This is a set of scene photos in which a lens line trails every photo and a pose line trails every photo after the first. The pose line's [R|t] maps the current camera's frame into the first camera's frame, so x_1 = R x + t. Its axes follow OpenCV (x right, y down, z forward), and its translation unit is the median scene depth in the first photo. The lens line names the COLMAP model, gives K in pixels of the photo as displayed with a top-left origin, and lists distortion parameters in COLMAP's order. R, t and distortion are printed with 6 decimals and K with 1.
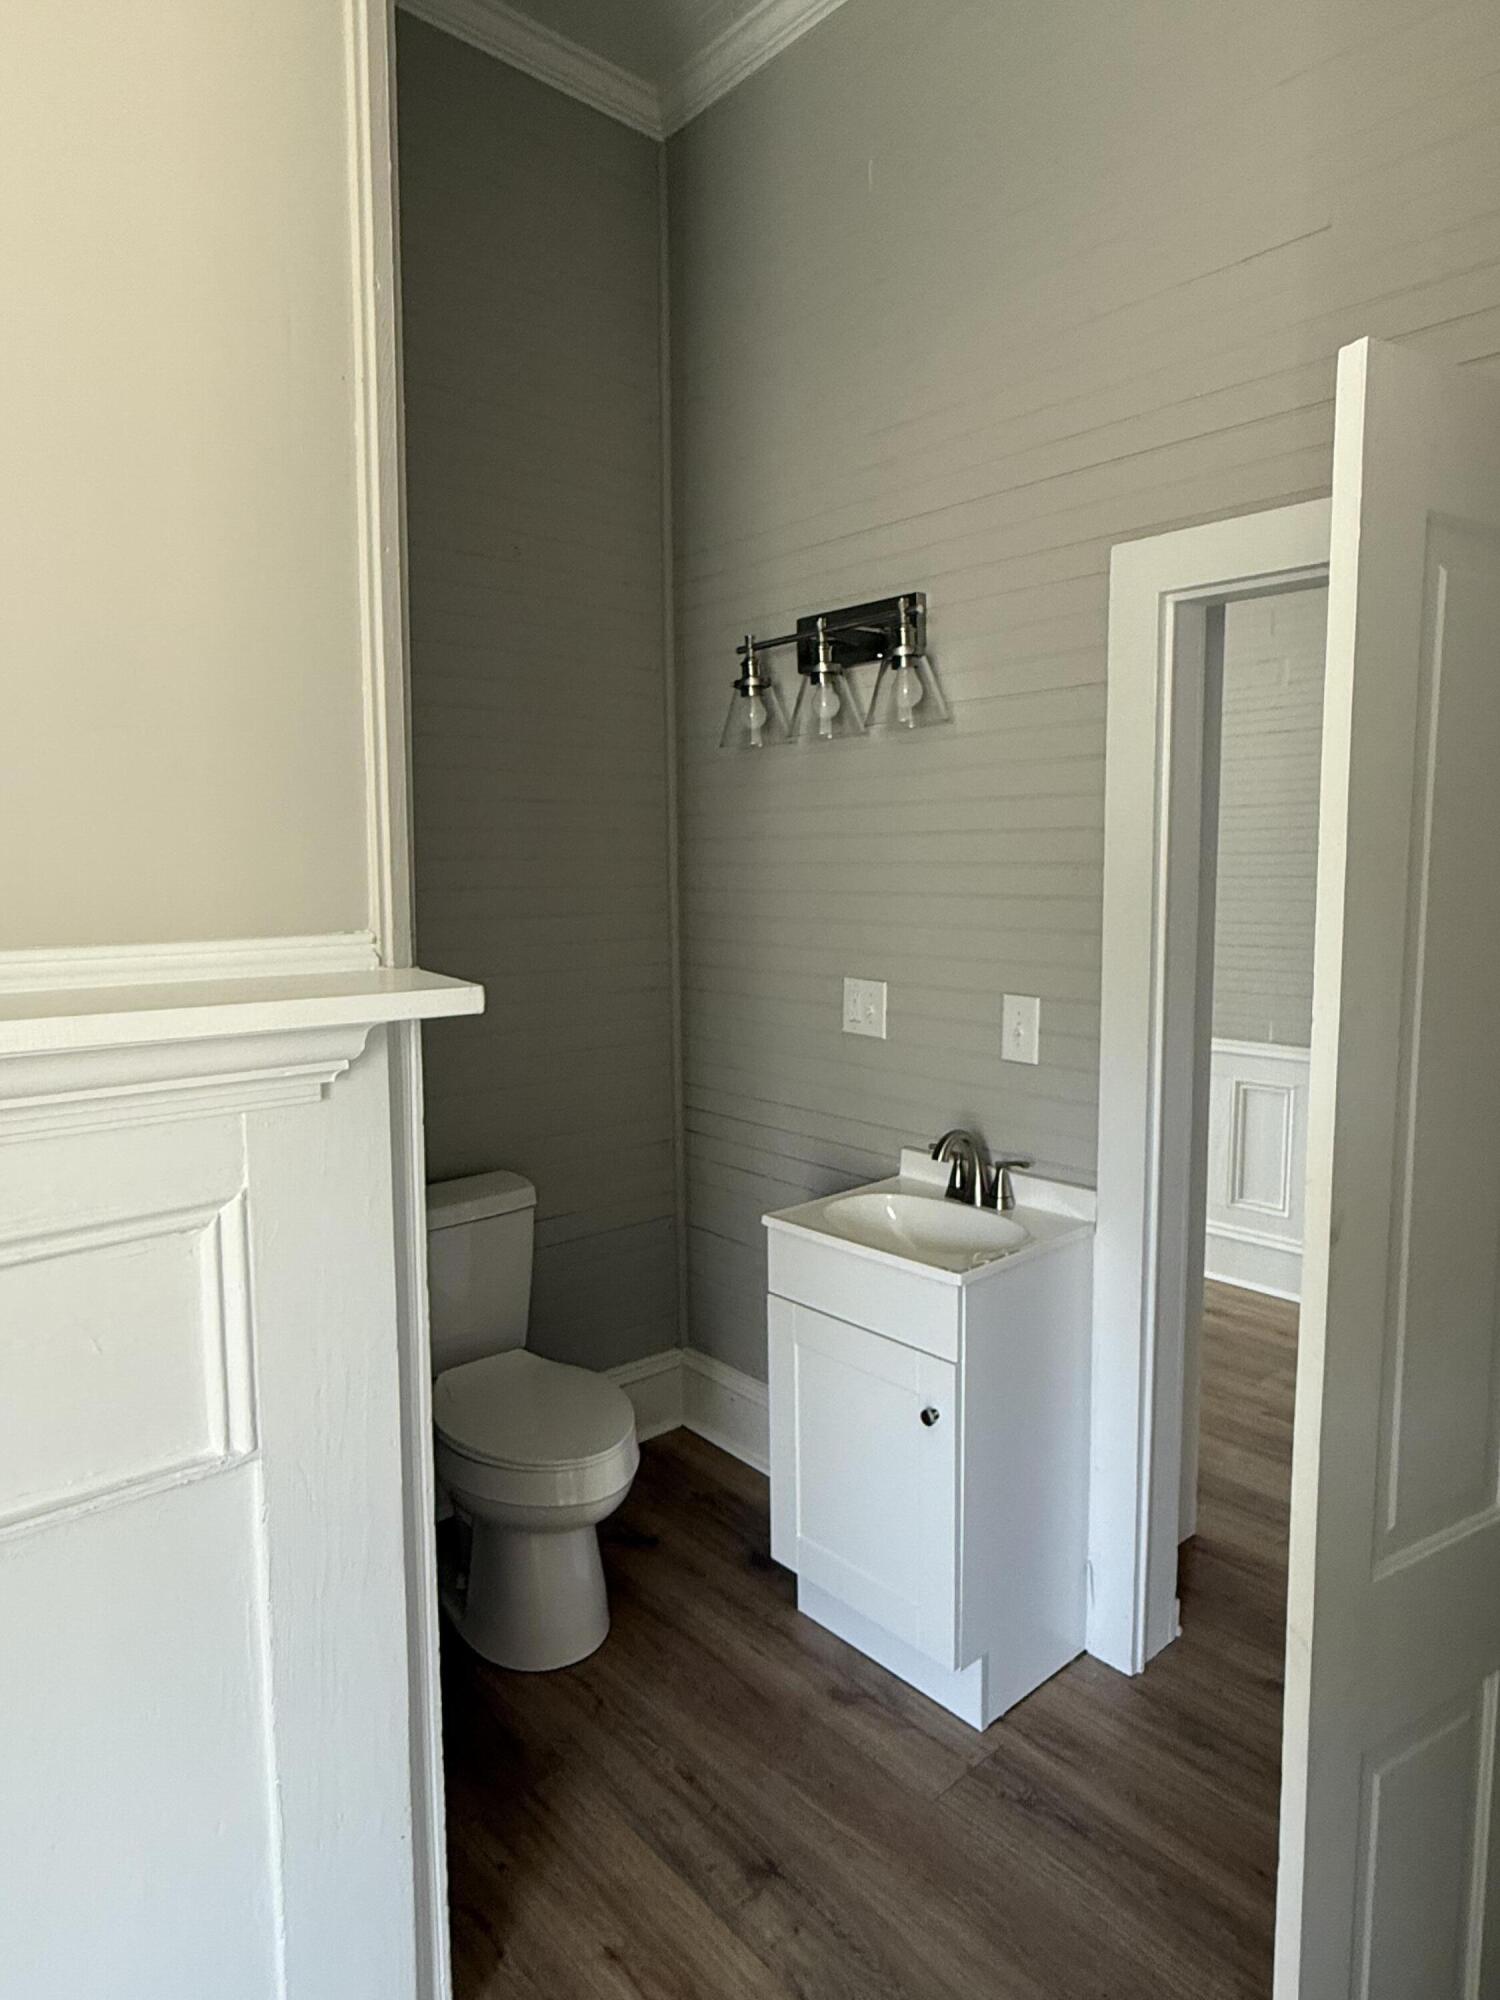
lens RADIAL K [[1176.1, 0, 747.2], [0, 1176.1, 996.3], [0, 0, 1]] dist [-0.001456, -0.000592]
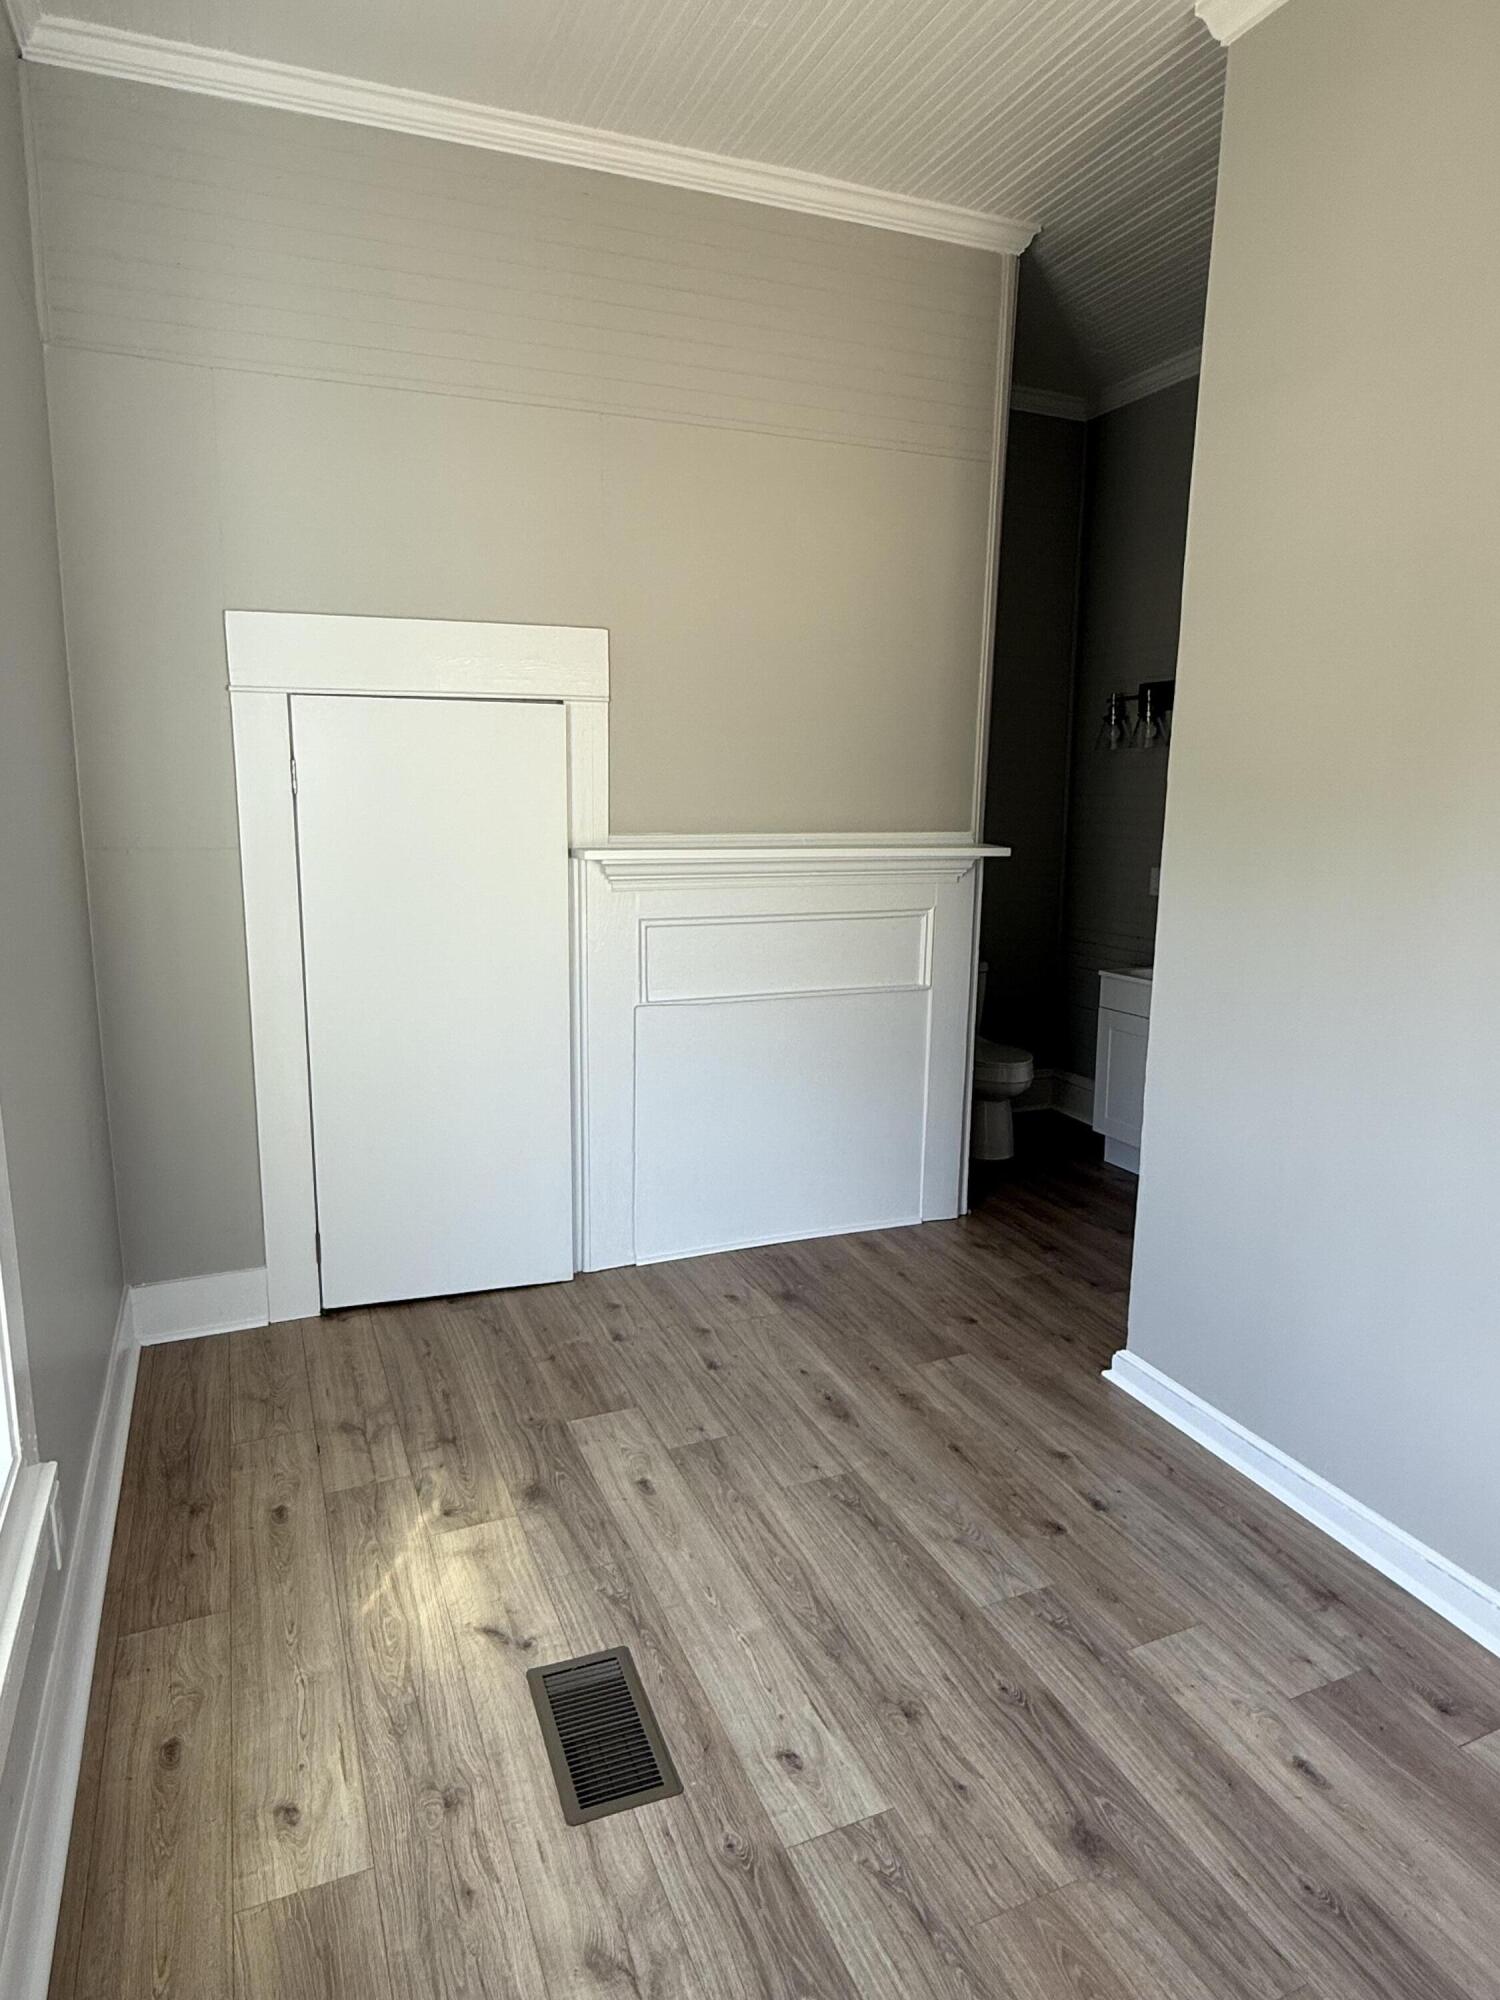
lens RADIAL K [[1176.1, 0, 751.0], [0, 1176.1, 1015.6], [0, 0, 1]] dist [-0.001456, -0.000592]
pose [[0.951638, 0.068381, -0.299516, 0.058059], [-0.045859, 0.995610, 0.081597, 0.122065], [0.303781, -0.063915, 0.950596, -1.307618]]
